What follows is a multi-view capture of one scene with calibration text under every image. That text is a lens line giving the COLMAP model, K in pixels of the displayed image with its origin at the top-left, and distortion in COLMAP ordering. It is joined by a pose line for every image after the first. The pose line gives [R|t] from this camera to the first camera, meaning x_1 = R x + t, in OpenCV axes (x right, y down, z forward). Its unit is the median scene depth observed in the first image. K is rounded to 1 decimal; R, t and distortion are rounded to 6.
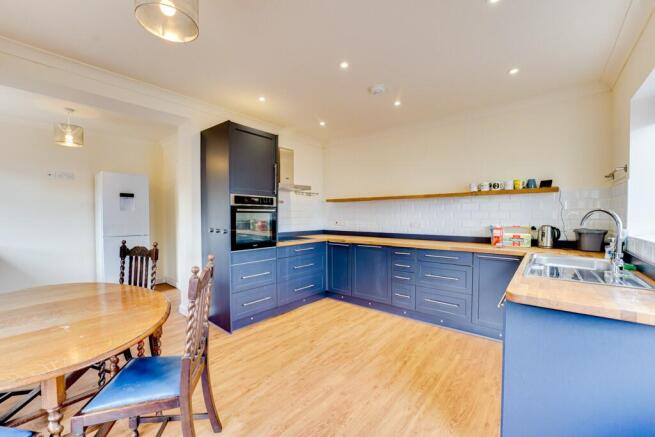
lens RADIAL K [[253.9, 0, 352.8], [0, 253.9, 222.1], [0, 0, 1]] dist [-0.007442, 0.000009]
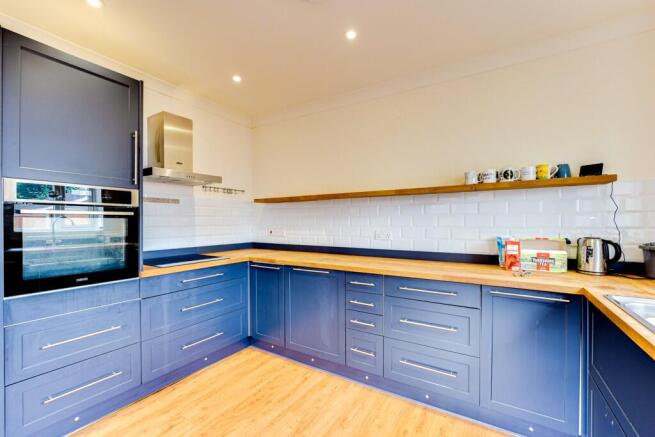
lens RADIAL K [[285.6, 0, 327.0], [0, 285.6, 219.0], [0, 0, 1]] dist [-0.001502, -0.000093]
pose [[0.998429, -0.001437, 0.056014, 0.076747], [0.003410, 0.999376, -0.035144, -0.009564], [-0.055928, 0.035280, 0.997811, 0.324278]]
